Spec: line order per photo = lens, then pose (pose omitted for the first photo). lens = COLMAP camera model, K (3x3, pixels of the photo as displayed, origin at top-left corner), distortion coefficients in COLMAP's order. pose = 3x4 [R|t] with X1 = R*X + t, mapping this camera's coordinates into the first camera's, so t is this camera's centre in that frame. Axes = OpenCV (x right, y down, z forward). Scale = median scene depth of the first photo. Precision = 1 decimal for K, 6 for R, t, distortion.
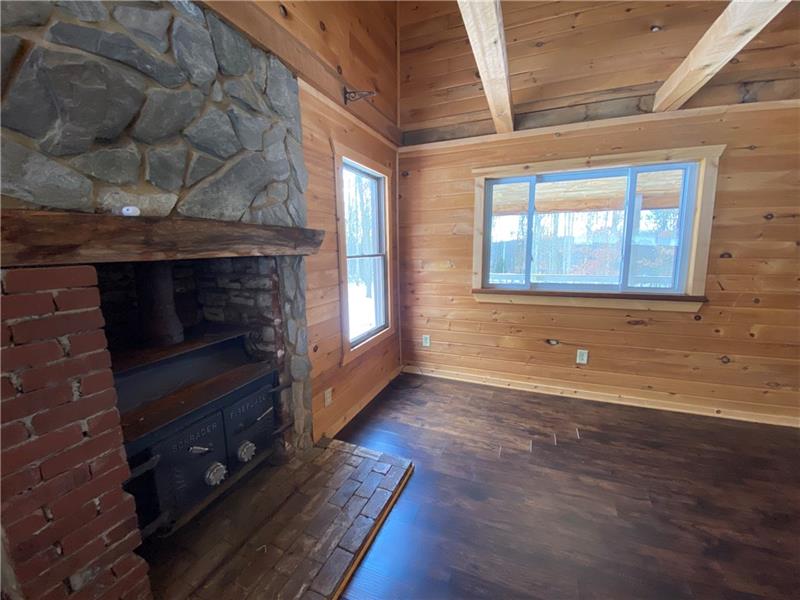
lens RADIAL K [[321.4, 0, 396.2], [0, 321.4, 298.1], [0, 0, 1]] dist [0.012939, -0.017201]
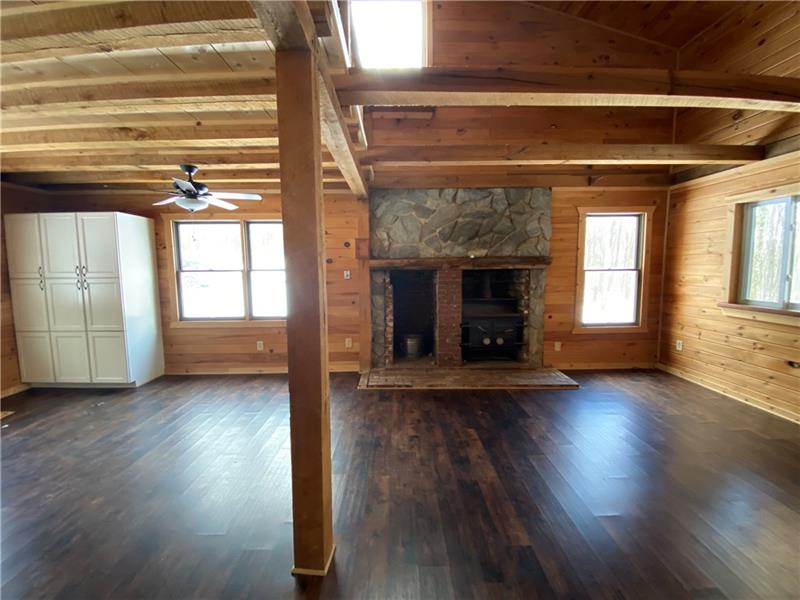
lens RADIAL K [[321.4, 0, 396.2], [0, 321.4, 298.1], [0, 0, 1]] dist [0.012939, -0.017201]
pose [[0.390750, 0.100090, -0.915039, 1.369729], [-0.137744, 0.989236, 0.049385, 0.091000], [0.910133, 0.106744, 0.400331, -0.757811]]
